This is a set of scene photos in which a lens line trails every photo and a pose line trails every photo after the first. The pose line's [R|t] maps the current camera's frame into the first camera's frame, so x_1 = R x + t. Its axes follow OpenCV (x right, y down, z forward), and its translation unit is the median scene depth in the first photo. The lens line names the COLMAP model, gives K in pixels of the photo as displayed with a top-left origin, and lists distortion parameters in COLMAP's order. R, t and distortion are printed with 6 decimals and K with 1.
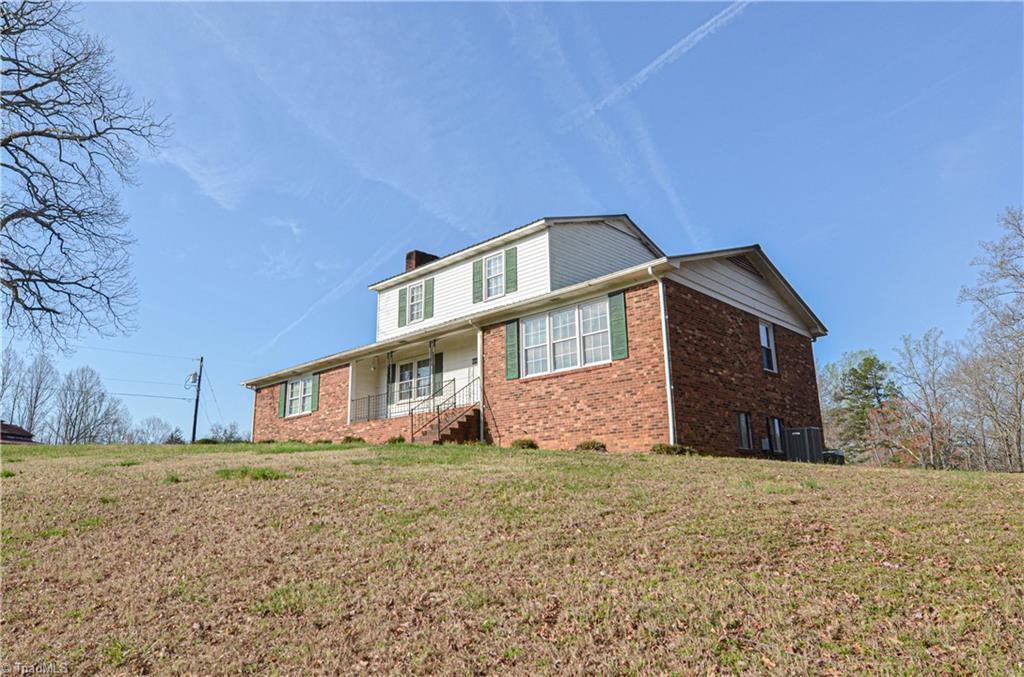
lens RADIAL K [[683.8, 0, 511.1], [0, 683.8, 338.4], [0, 0, 1]] dist [0.001935, 0.000086]
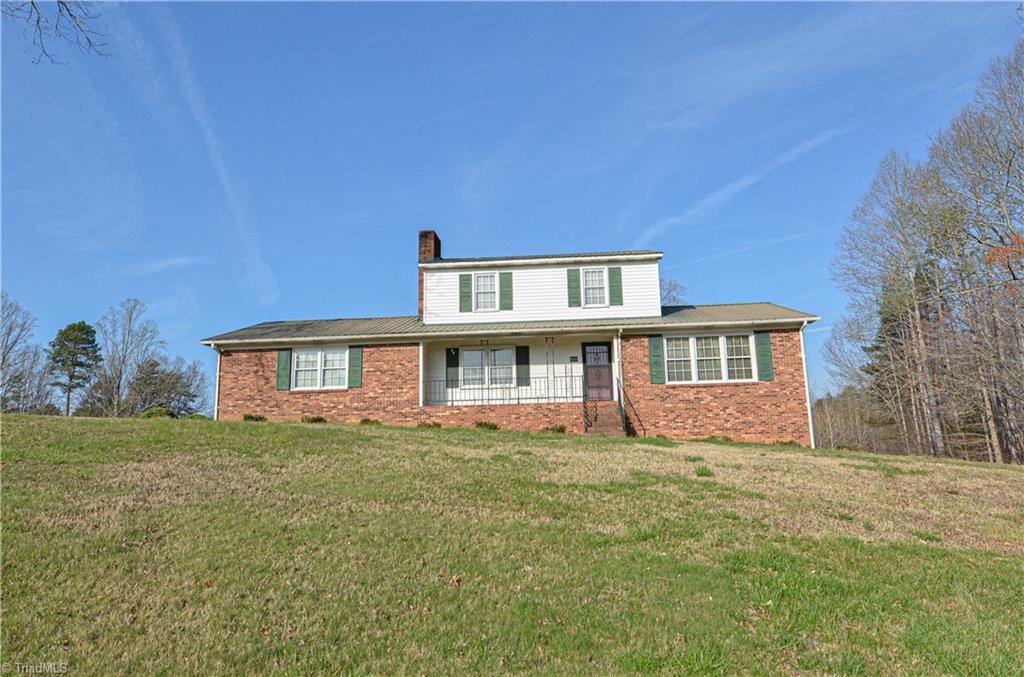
lens RADIAL K [[683.8, 0, 511.2], [0, 683.8, 336.6], [0, 0, 1]] dist [0.001935, 0.000086]
pose [[0.766539, 0.109883, 0.632727, -0.848477], [-0.139338, 0.990240, -0.003166, 0.014300], [-0.626899, -0.085736, 0.774369, 0.191736]]
